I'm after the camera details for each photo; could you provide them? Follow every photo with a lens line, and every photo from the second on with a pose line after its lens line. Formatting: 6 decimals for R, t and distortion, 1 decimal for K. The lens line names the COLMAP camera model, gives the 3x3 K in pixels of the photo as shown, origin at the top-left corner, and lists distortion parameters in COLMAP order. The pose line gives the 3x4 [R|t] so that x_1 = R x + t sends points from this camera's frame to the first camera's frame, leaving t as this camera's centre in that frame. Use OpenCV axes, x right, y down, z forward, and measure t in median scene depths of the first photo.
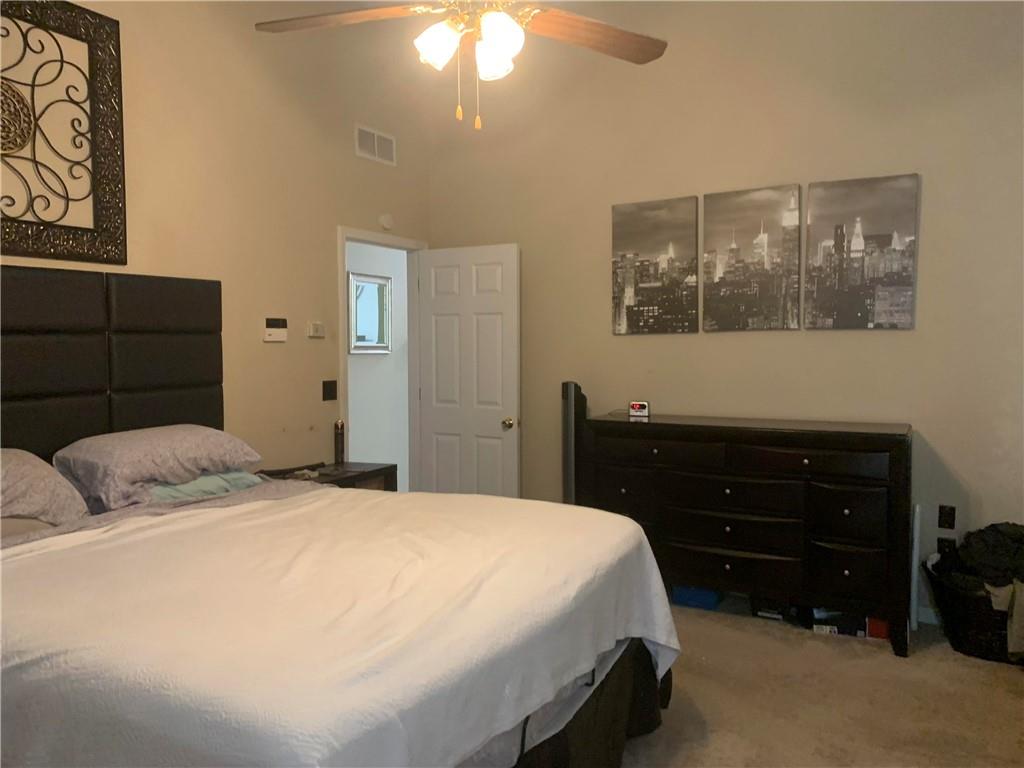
lens RADIAL K [[778.5, 0, 512.4], [0, 778.5, 381.8], [0, 0, 1]] dist [0.022147, -0.044723]
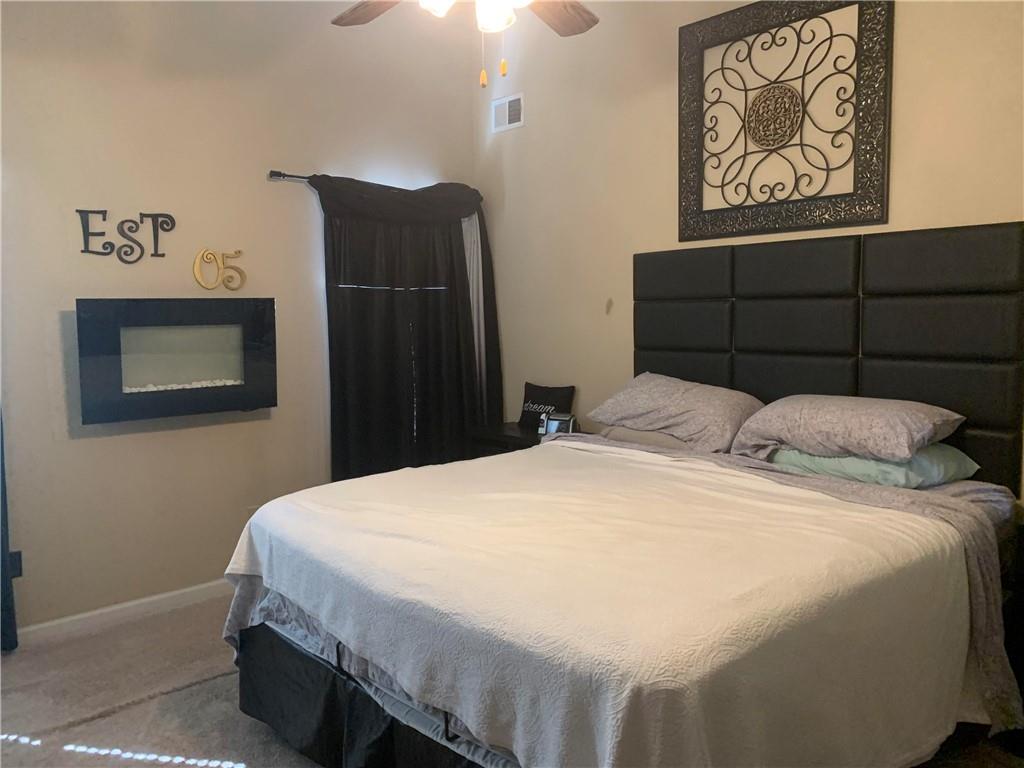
lens RADIAL K [[778.5, 0, 512.3], [0, 778.5, 381.5], [0, 0, 1]] dist [0.022147, -0.044723]
pose [[-0.342162, 0.099632, -0.934344, 0.593451], [-0.041000, 0.991833, 0.120776, -0.060490], [0.938746, 0.079633, -0.335283, 0.976176]]
